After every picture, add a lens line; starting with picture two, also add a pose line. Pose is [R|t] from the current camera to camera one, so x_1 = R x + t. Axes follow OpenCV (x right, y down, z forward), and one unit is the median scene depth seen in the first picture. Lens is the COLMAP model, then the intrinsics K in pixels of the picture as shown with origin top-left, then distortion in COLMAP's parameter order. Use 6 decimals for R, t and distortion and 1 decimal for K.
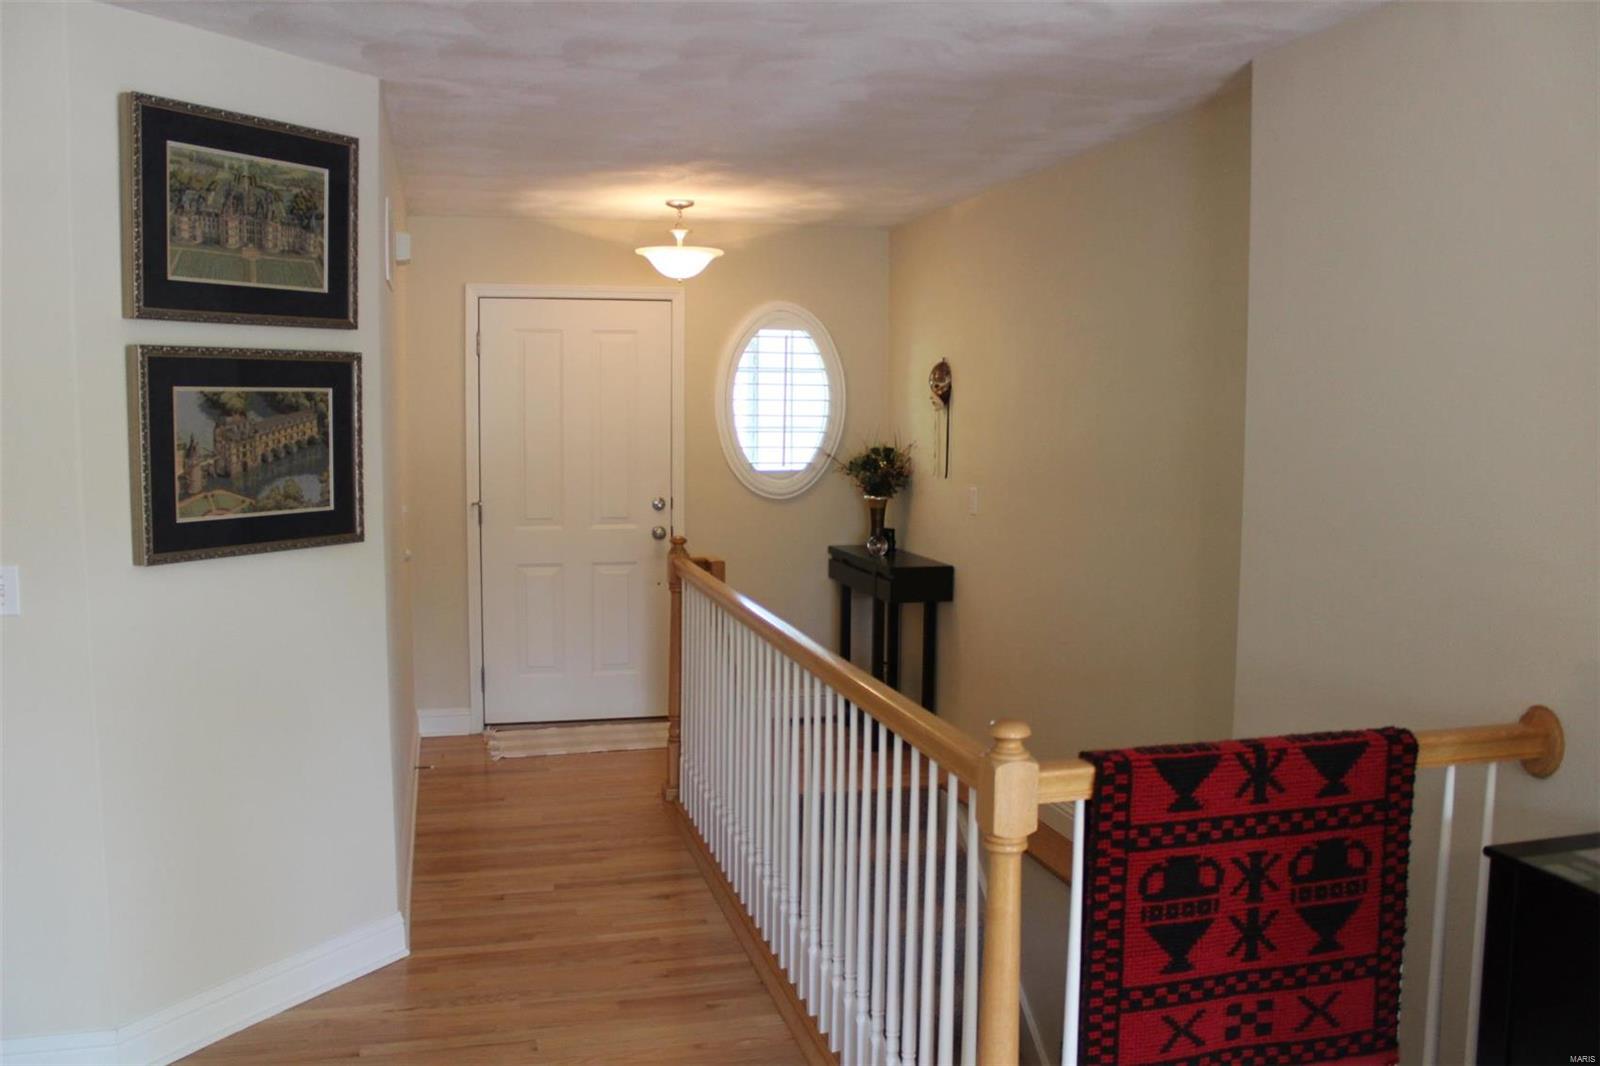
lens RADIAL K [[1313.6, 0, 792.8], [0, 1313.6, 518.0], [0, 0, 1]] dist [-0.160221, 0.123544]
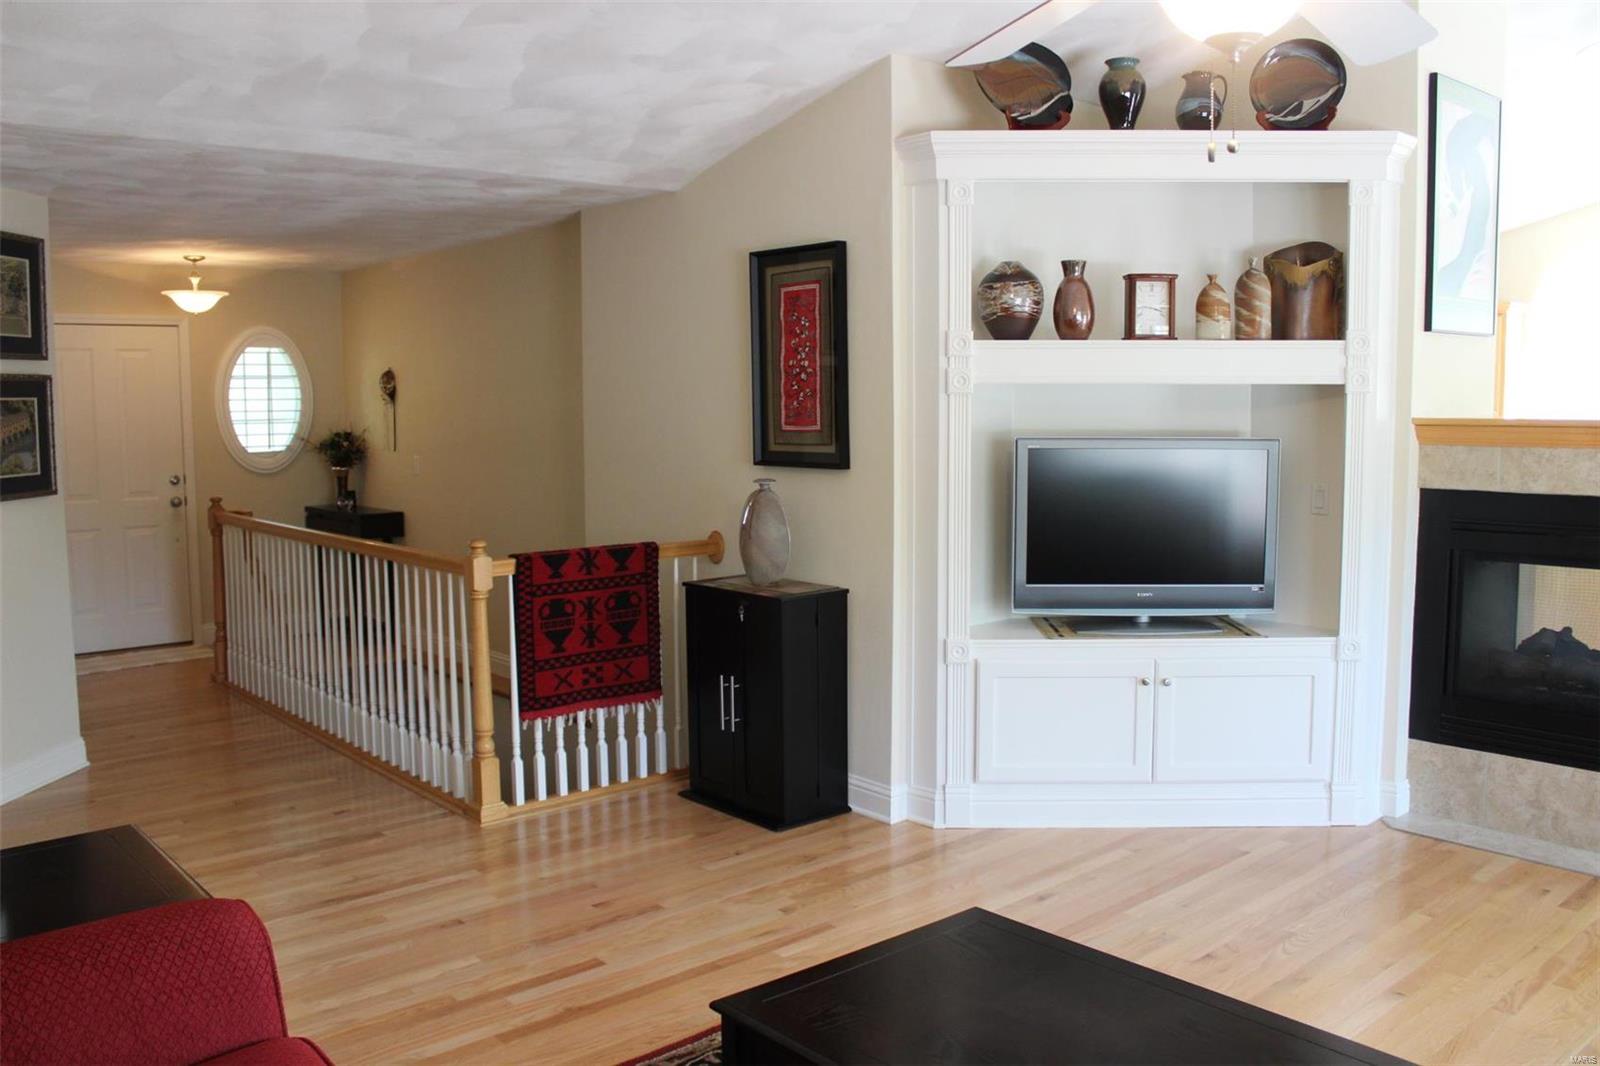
lens RADIAL K [[1313.6, 0, 785.3], [0, 1313.6, 535.9], [0, 0, 1]] dist [-0.160221, 0.123544]
pose [[0.896978, -0.057093, 0.438374, -0.222792], [0.047816, 0.998338, 0.032184, 0.064813], [-0.439482, -0.007907, 0.898216, -0.819300]]
